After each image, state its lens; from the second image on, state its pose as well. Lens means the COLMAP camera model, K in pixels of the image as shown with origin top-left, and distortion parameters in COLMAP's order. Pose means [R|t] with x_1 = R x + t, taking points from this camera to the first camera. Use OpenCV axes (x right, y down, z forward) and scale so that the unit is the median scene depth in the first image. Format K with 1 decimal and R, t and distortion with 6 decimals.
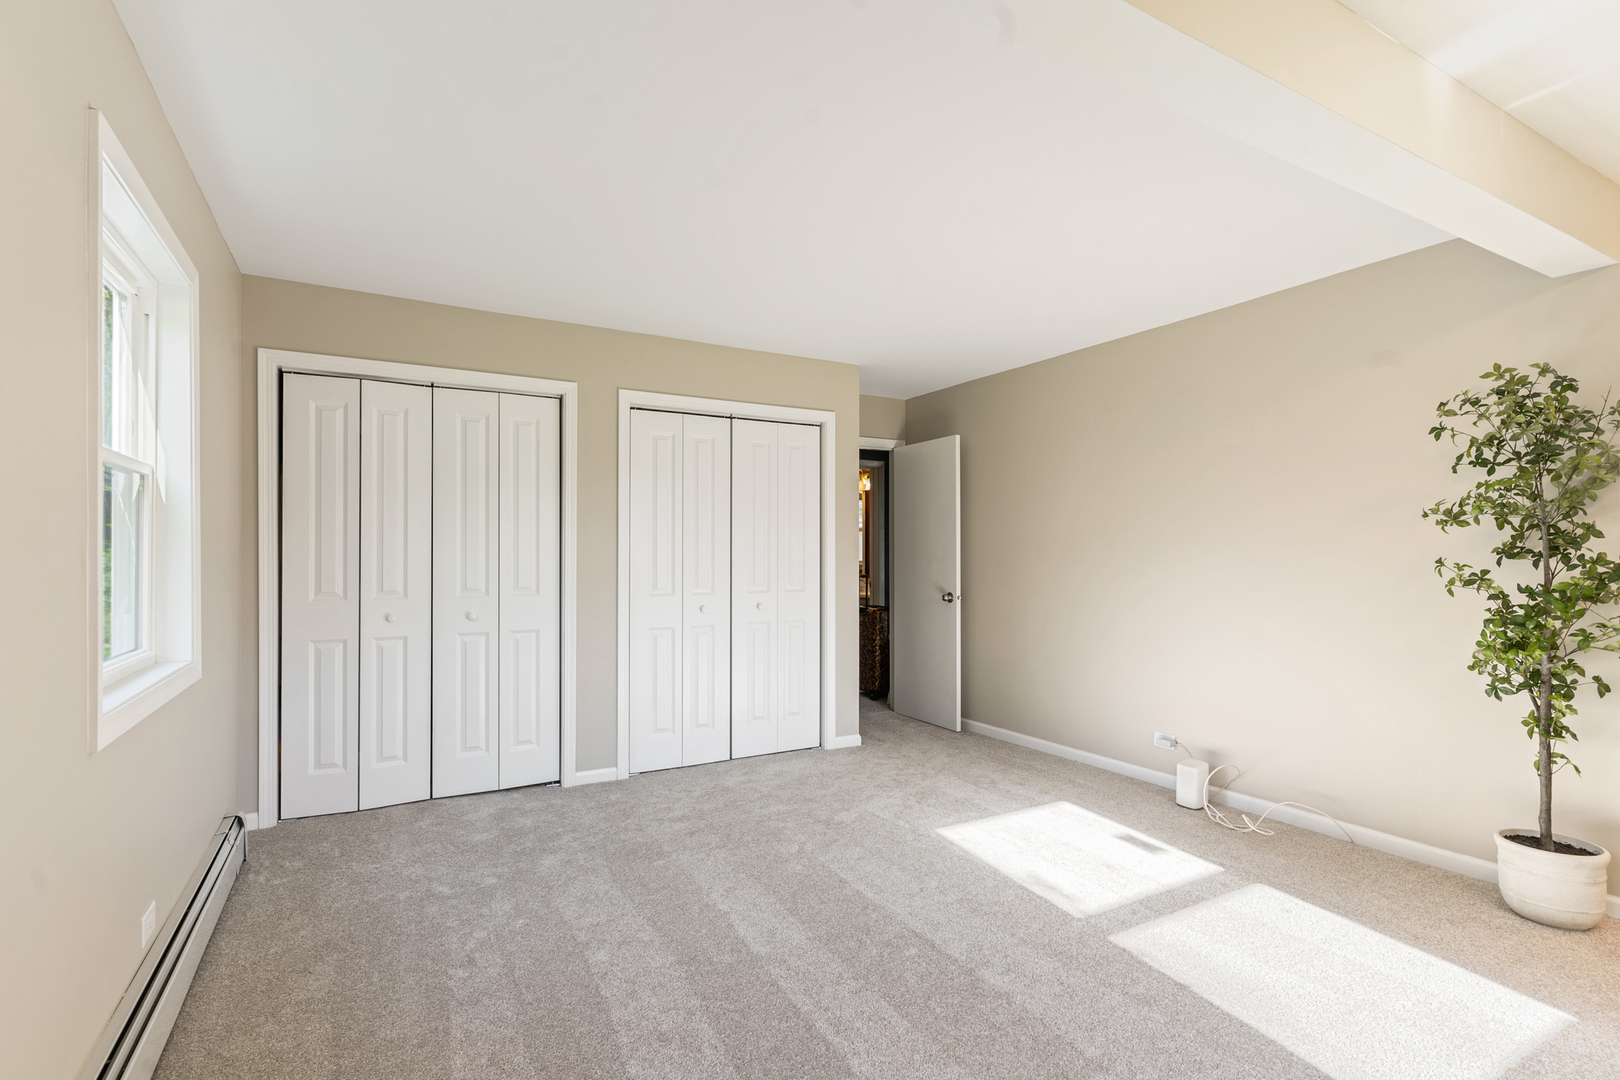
lens RADIAL K [[776.4, 0, 810.0], [0, 776.4, 540.0], [0, 0, 1]] dist [0.003230, 0.000887]
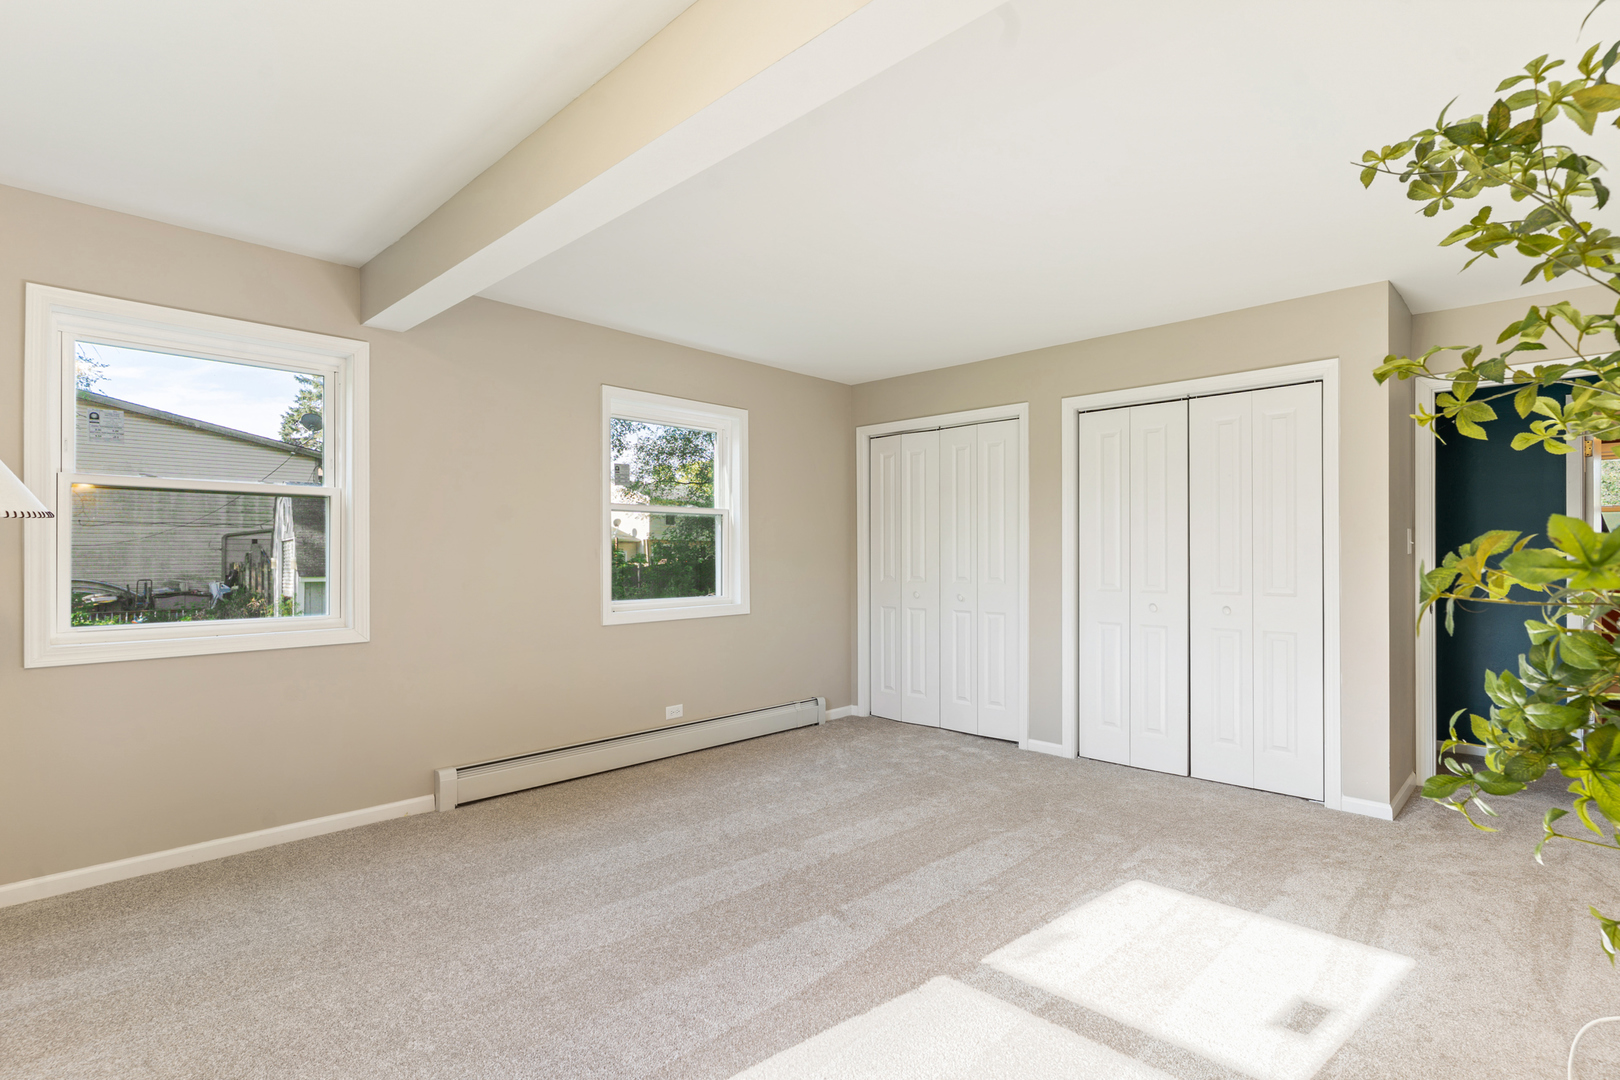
lens RADIAL K [[776.4, 0, 810.0], [0, 776.4, 540.0], [0, 0, 1]] dist [0.003230, 0.000887]
pose [[0.285502, -0.016800, -0.958231, 0.726111], [0.019290, 0.999745, -0.011780, 0.010100], [0.958184, -0.015121, 0.285753, 0.364435]]
